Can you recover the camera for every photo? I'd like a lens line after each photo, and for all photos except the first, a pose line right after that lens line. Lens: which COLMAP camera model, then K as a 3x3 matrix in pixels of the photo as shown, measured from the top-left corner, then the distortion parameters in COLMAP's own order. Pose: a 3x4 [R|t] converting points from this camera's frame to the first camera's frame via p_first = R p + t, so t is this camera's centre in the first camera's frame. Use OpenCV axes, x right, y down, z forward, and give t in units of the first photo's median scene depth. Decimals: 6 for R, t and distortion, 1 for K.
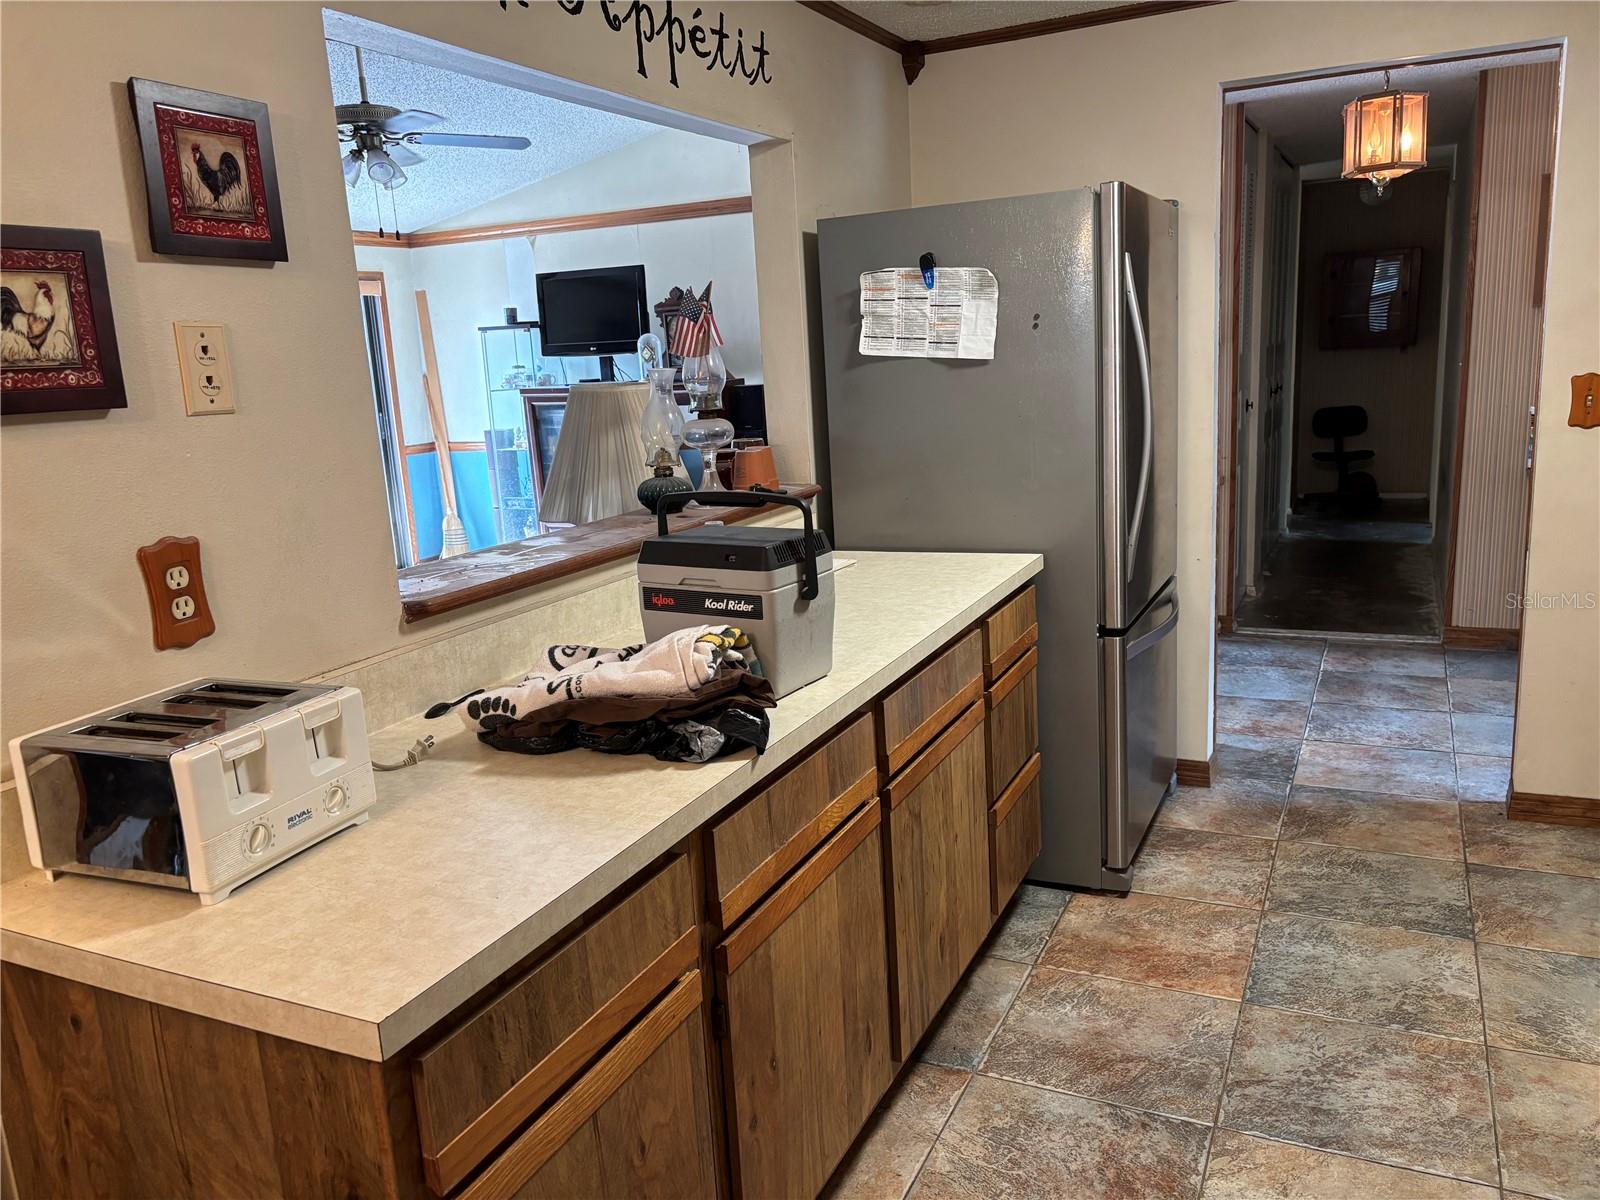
lens RADIAL K [[1208.1, 0, 793.0], [0, 1208.1, 616.1], [0, 0, 1]] dist [0.107759, -0.178233]
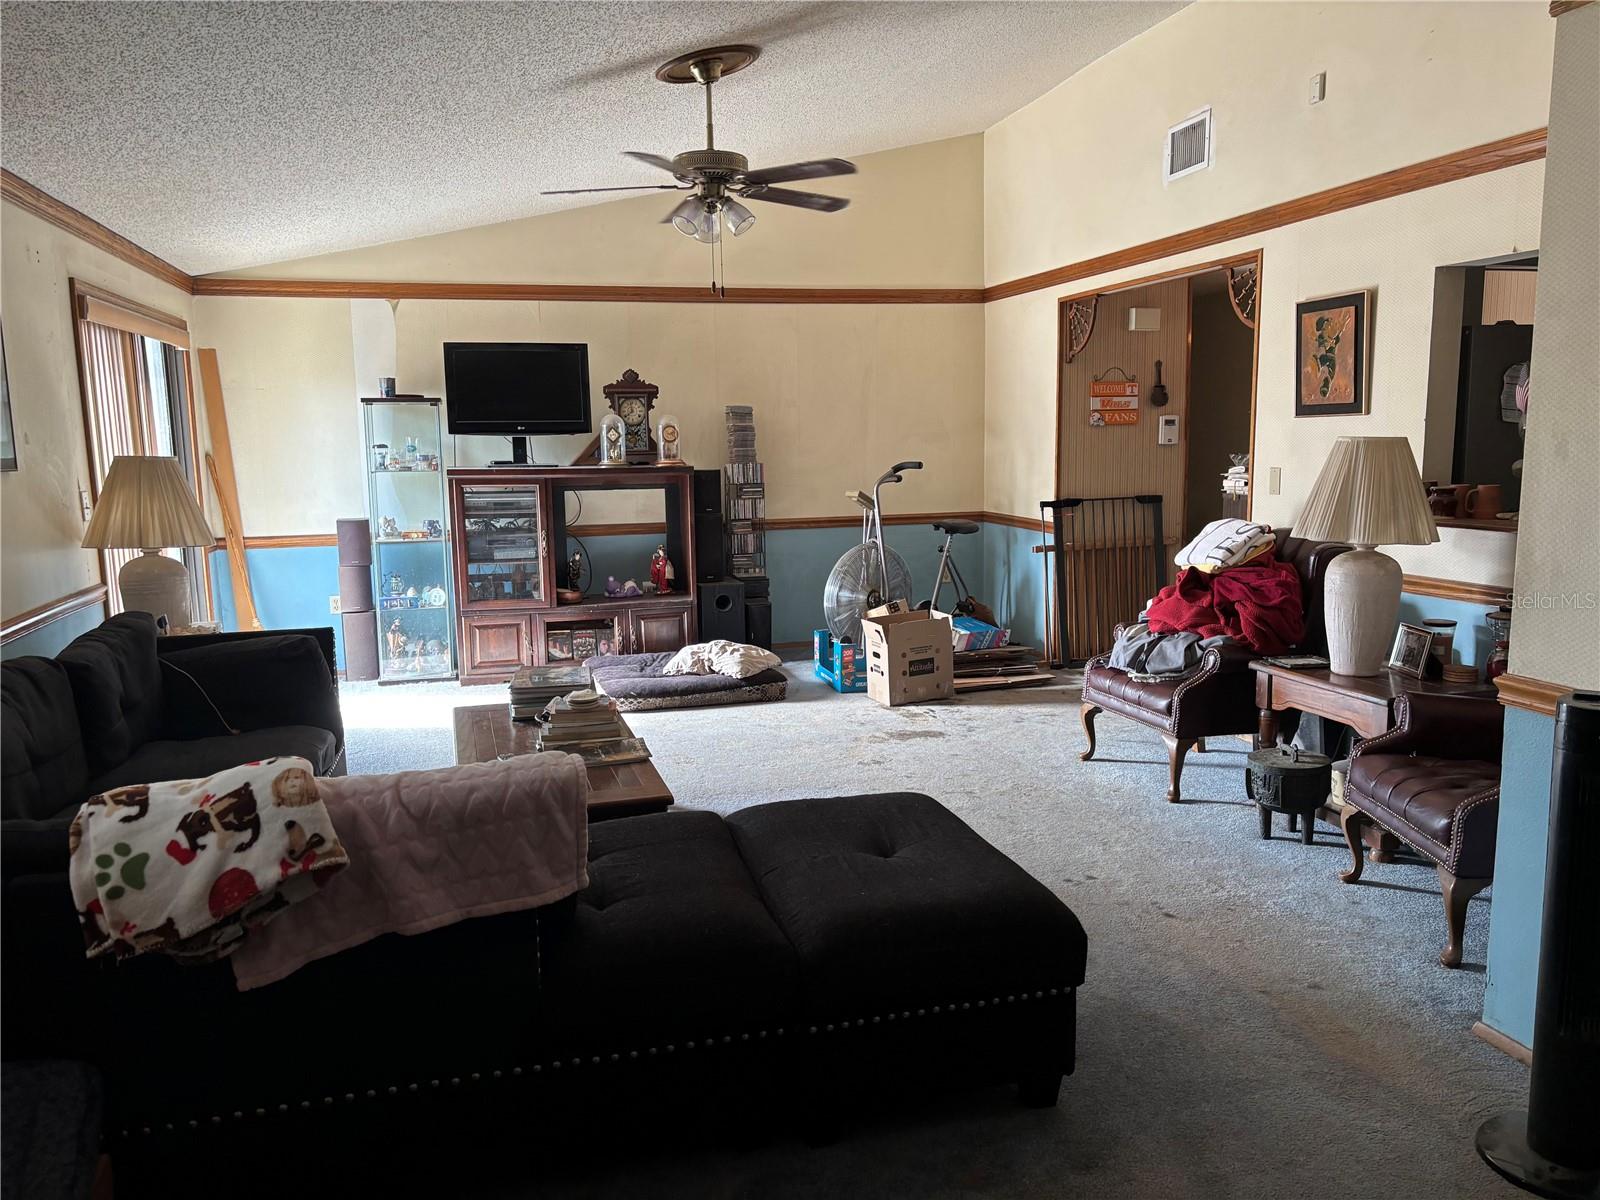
lens RADIAL K [[1208.1, 0, 793.0], [0, 1208.1, 616.1], [0, 0, 1]] dist [0.107759, -0.178233]
pose [[0.755165, -0.056252, 0.653117, -0.607219], [0.122133, 0.990940, -0.055868, -0.004186], [-0.644057, 0.121957, 0.755193, 0.194441]]
